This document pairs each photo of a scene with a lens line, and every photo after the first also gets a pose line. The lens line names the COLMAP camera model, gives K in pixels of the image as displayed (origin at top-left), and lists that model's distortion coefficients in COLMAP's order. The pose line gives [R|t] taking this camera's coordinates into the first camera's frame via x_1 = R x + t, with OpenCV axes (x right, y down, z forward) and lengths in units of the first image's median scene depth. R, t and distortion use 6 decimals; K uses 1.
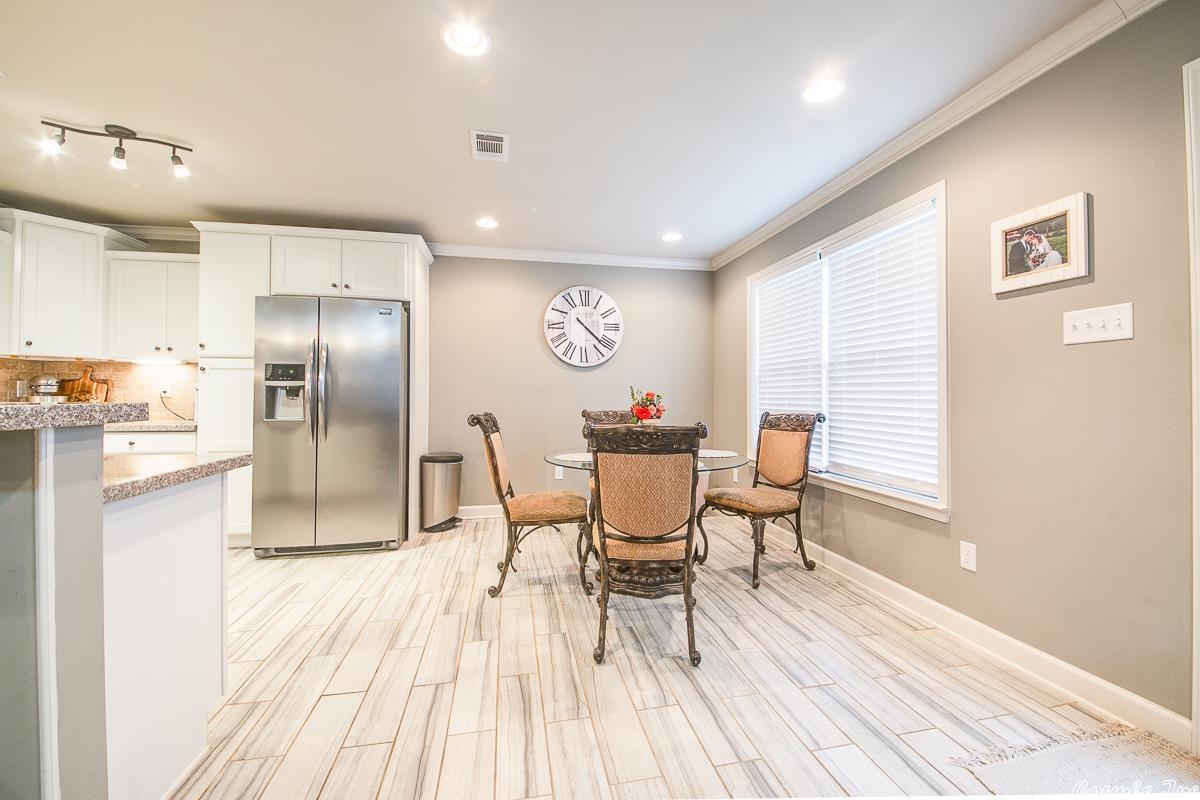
lens RADIAL K [[479.6, 0, 614.4], [0, 479.6, 391.3], [0, 0, 1]] dist [-0.007508, -0.005638]
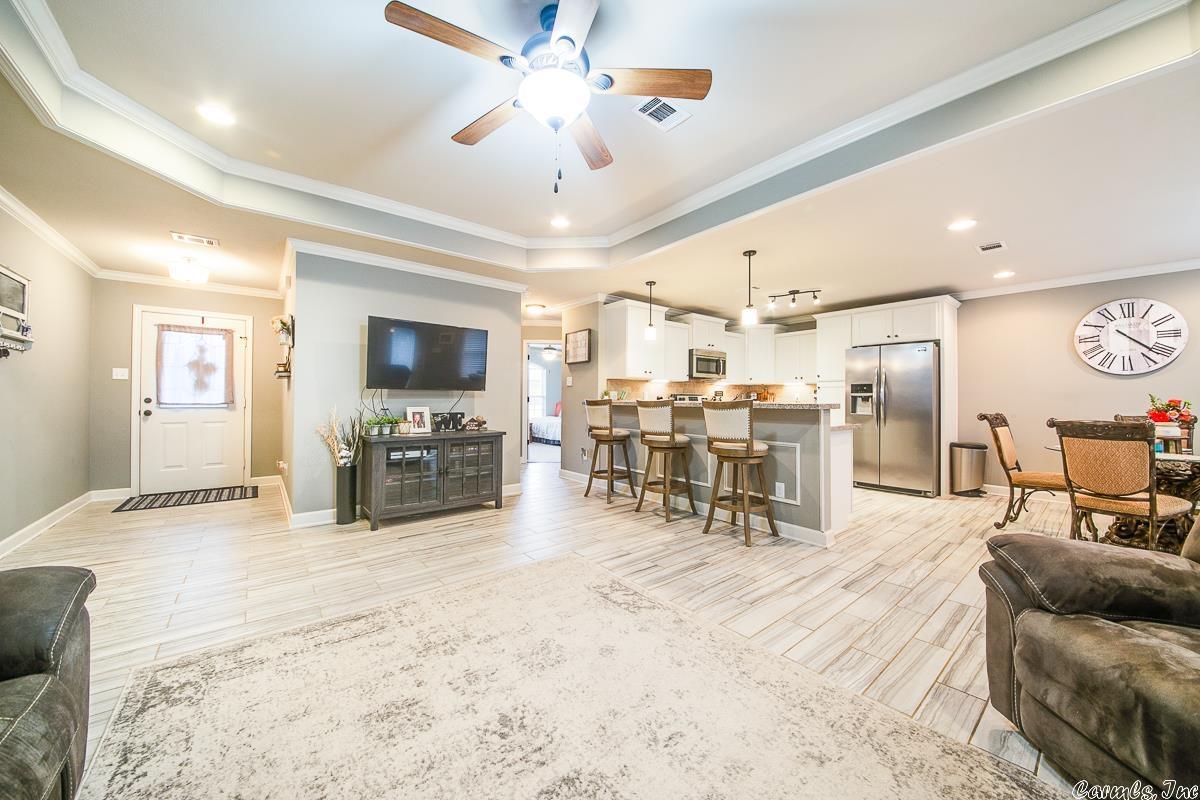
lens RADIAL K [[420.5, 0, 599.2], [0, 420.5, 395.2], [0, 0, 1]] dist [-0.004341, -0.005715]
pose [[0.444304, -0.008200, -0.895839, 0.358202], [0.006507, 0.999961, -0.005925, -0.011401], [0.895852, -0.003197, 0.444340, -0.713417]]
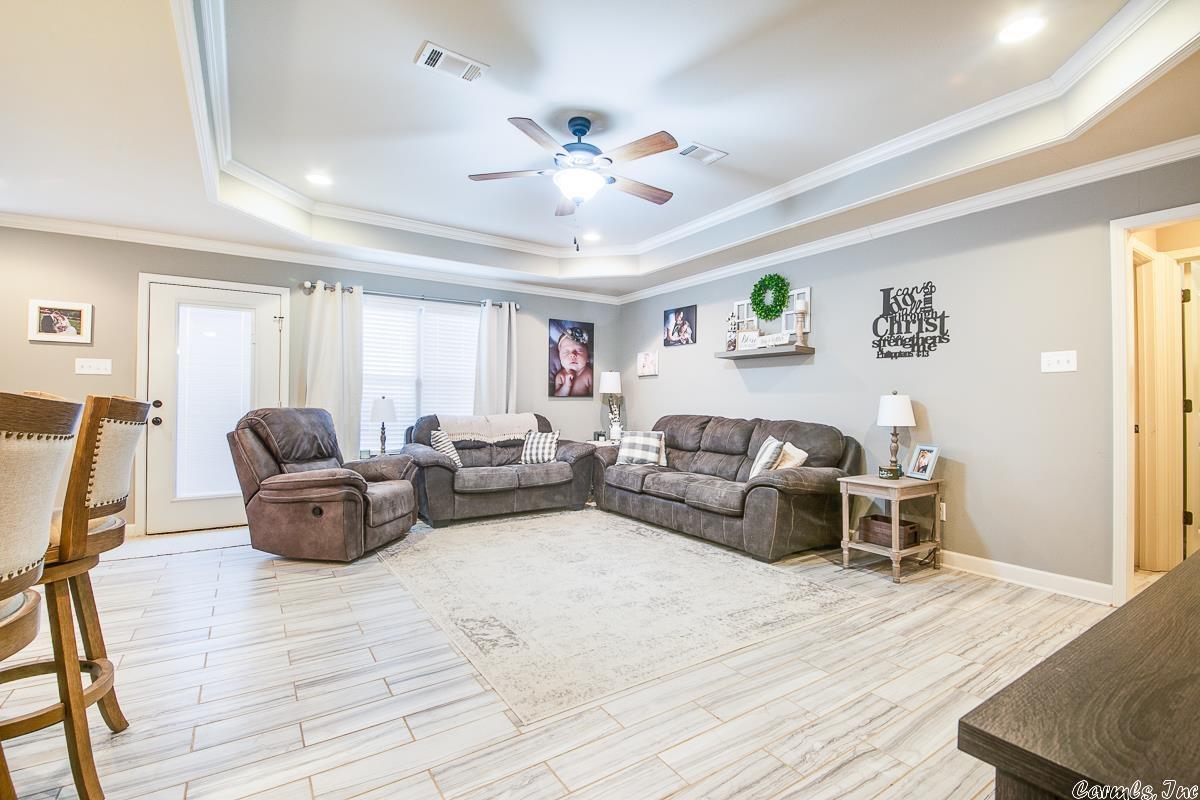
lens RADIAL K [[536.1, 0, 599.7], [0, 536.1, 385.5], [0, 0, 1]] dist [0.014243, -0.002064]
pose [[-0.357806, 0.026979, 0.933406, -1.222566], [-0.017246, 0.999221, -0.035493, -0.003614], [-0.933637, -0.028797, -0.357062, -0.164388]]
